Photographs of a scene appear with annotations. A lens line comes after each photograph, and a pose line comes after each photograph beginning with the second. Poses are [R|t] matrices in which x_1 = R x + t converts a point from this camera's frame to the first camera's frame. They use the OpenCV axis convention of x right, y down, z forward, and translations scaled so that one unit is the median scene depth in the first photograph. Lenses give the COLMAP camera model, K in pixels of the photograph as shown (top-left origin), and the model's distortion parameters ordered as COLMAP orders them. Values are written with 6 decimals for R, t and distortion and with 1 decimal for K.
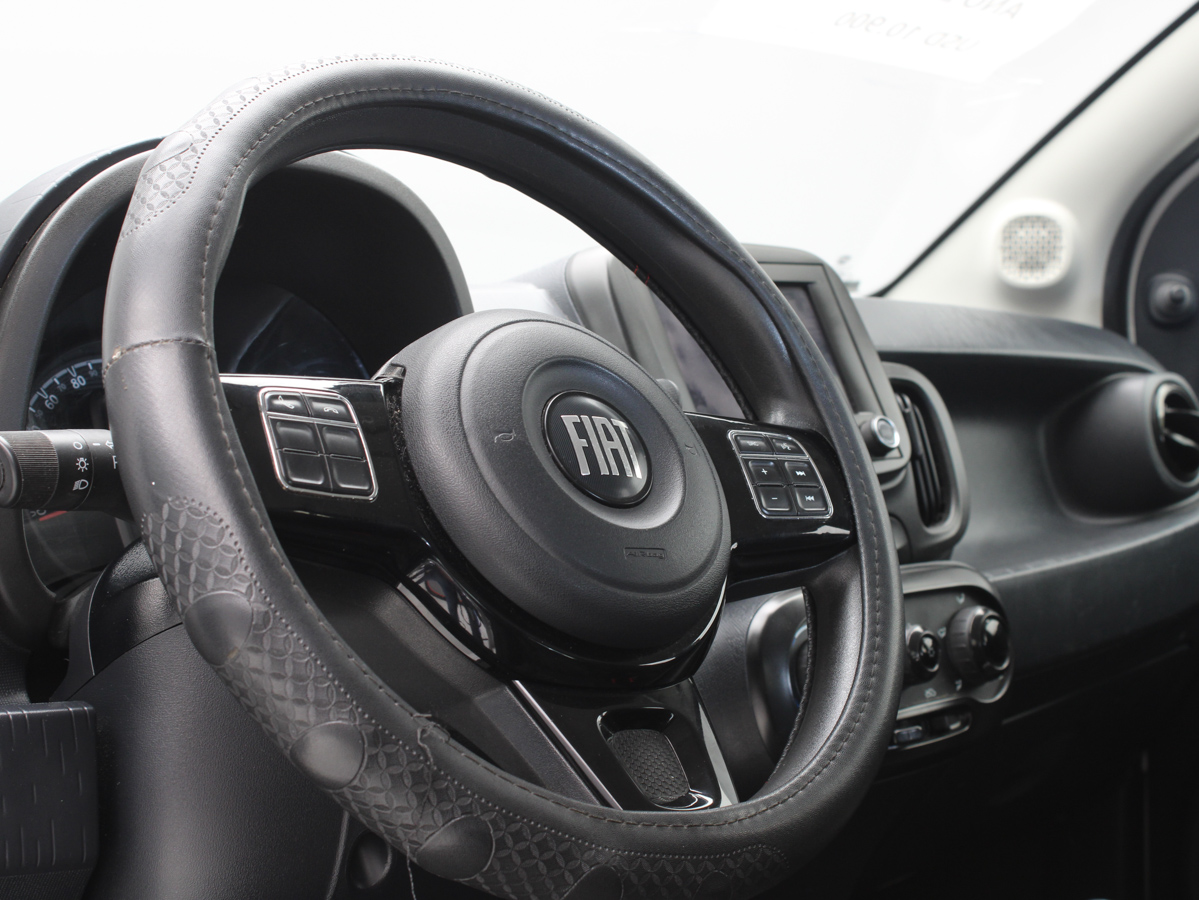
lens RADIAL K [[1915.6, 0, 599.7], [0, 1915.6, 471.7], [0, 0, 1]] dist [-0.042445, -0.088199]
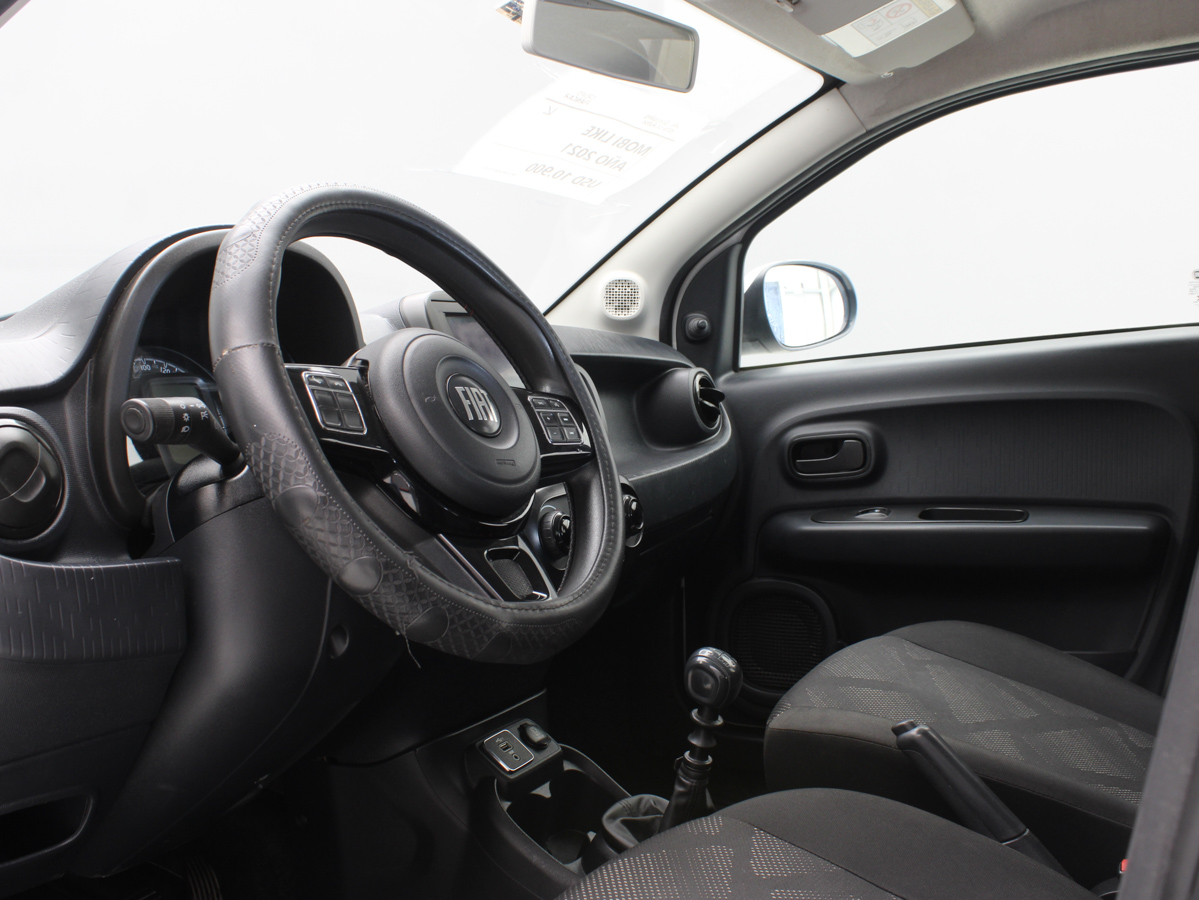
lens RADIAL K [[1147.7, 0, 599.5], [0, 1147.7, 450.0], [0, 0, 1]] dist [-0.165038, 0.008638]
pose [[0.965880, -0.017295, 0.258411, -0.173121], [0.012843, 0.999739, 0.018905, 0.011421], [-0.258670, -0.014941, 0.965850, -0.073539]]
